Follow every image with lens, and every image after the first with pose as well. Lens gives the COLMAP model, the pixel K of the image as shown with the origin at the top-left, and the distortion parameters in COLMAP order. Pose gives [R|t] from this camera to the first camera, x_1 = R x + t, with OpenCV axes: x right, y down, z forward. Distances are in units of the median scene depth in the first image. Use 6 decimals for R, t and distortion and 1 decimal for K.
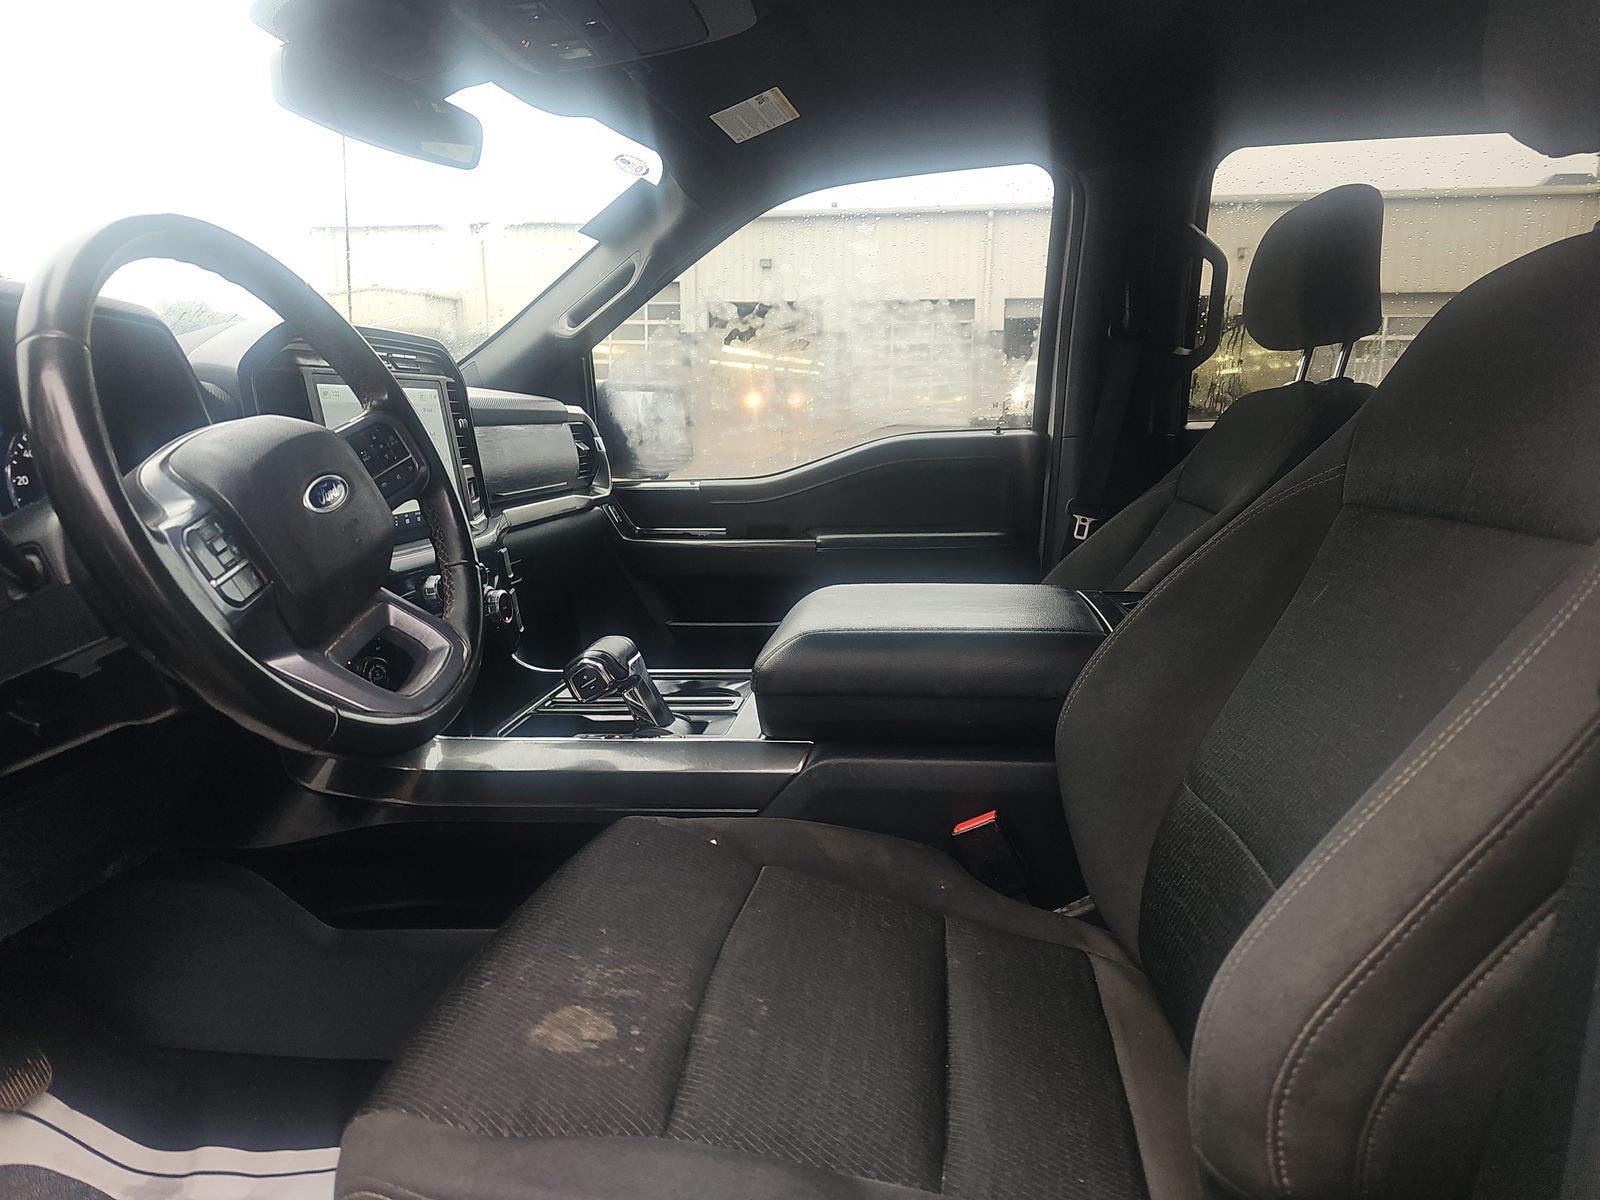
lens RADIAL K [[1059.9, 0, 803.7], [0, 1059.9, 594.0], [0, 0, 1]] dist [0.050080, -0.046607]
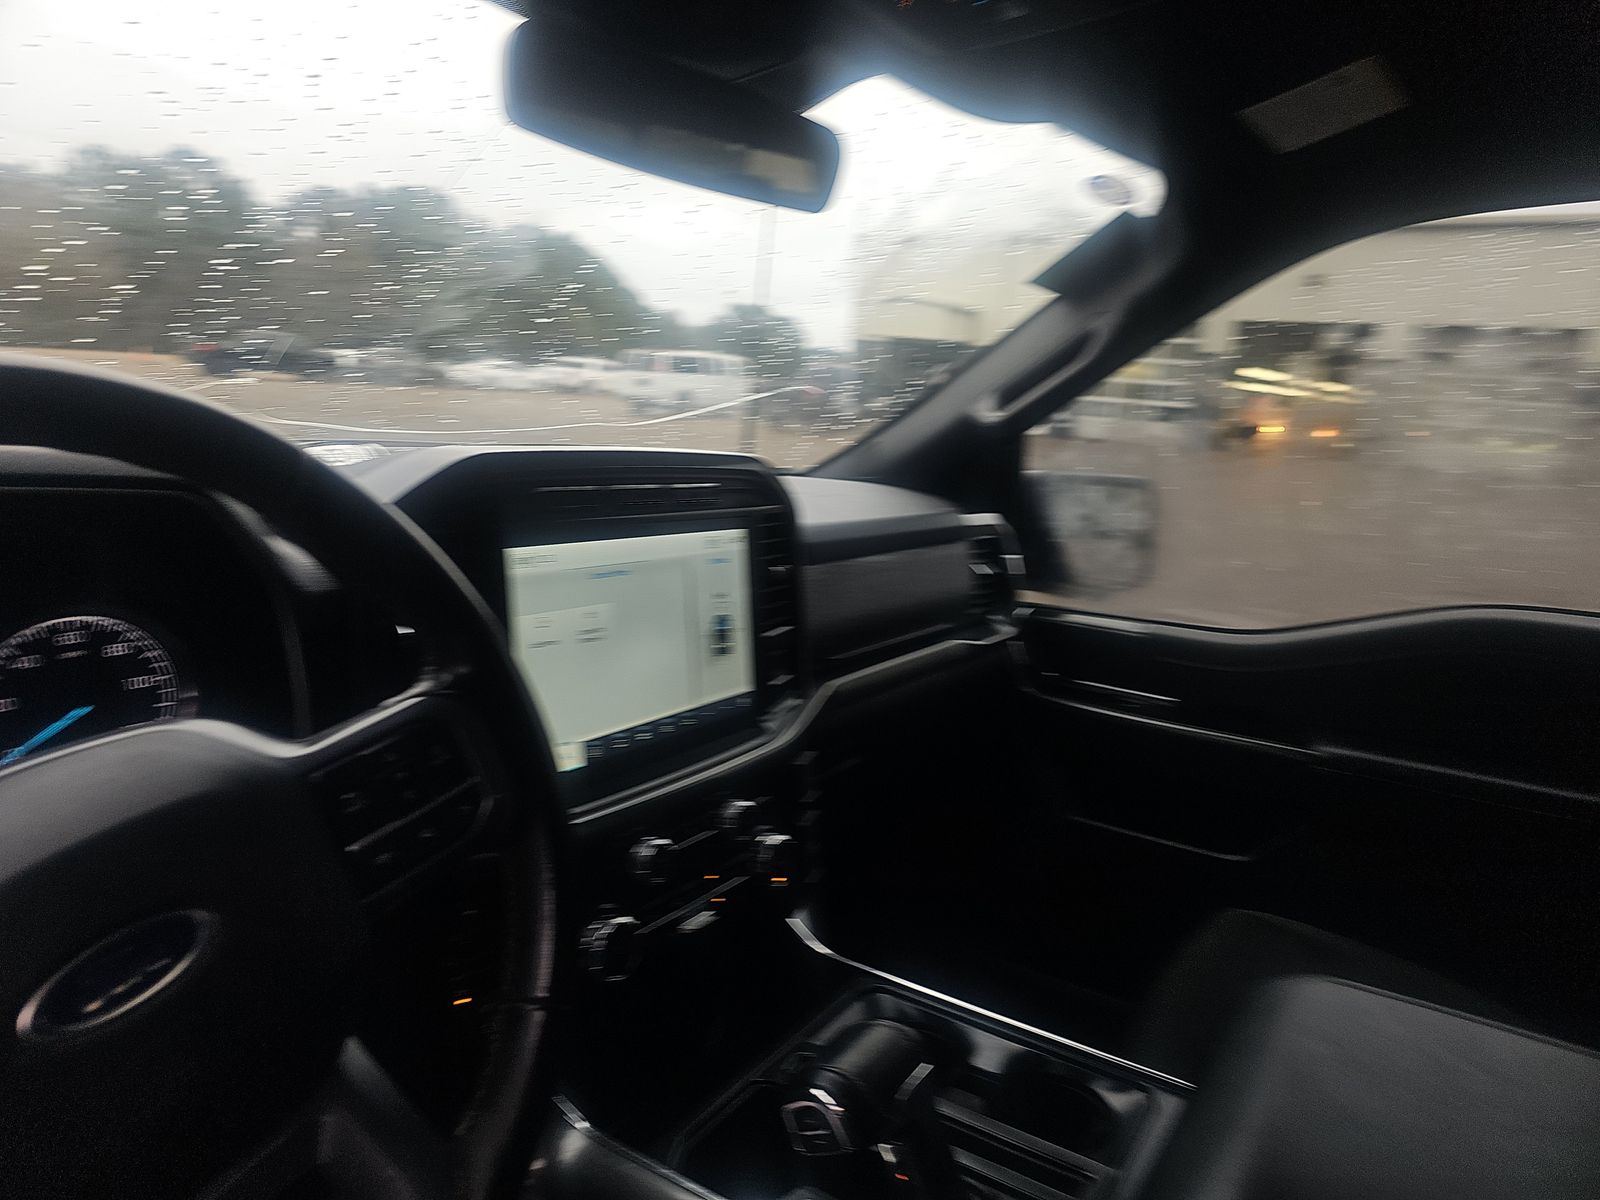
lens RADIAL K [[1059.9, 0, 790.6], [0, 1059.9, 598.3], [0, 0, 1]] dist [0.050080, -0.046607]
pose [[0.890881, 0.151575, -0.428202, -0.009835], [-0.153943, 0.987644, 0.029326, -0.120266], [0.427356, 0.039793, 0.903207, 0.276992]]
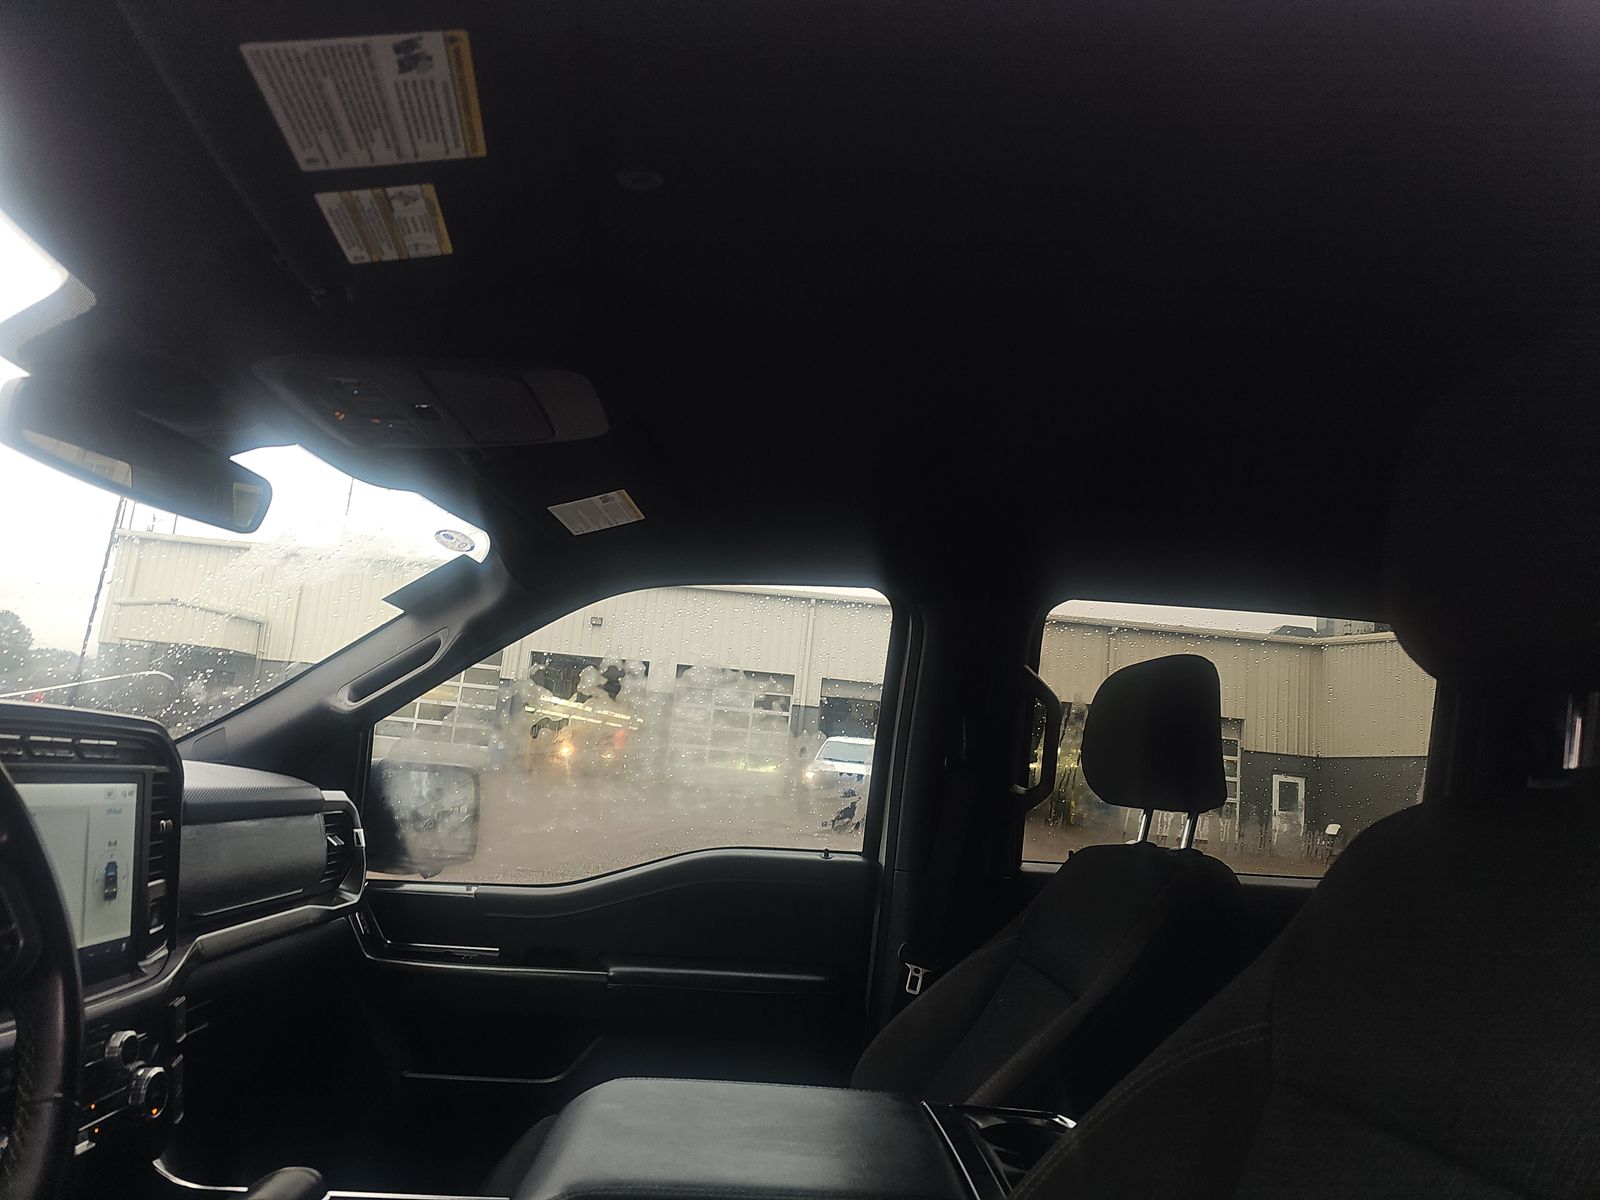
lens RADIAL K [[1059.9, 0, 817.6], [0, 1059.9, 590.4], [0, 0, 1]] dist [0.050080, -0.046607]
pose [[0.979083, 0.117319, 0.166228, -0.002030], [-0.054747, 0.938792, -0.340108, -0.059218], [-0.195955, 0.323893, 0.925578, 0.090729]]
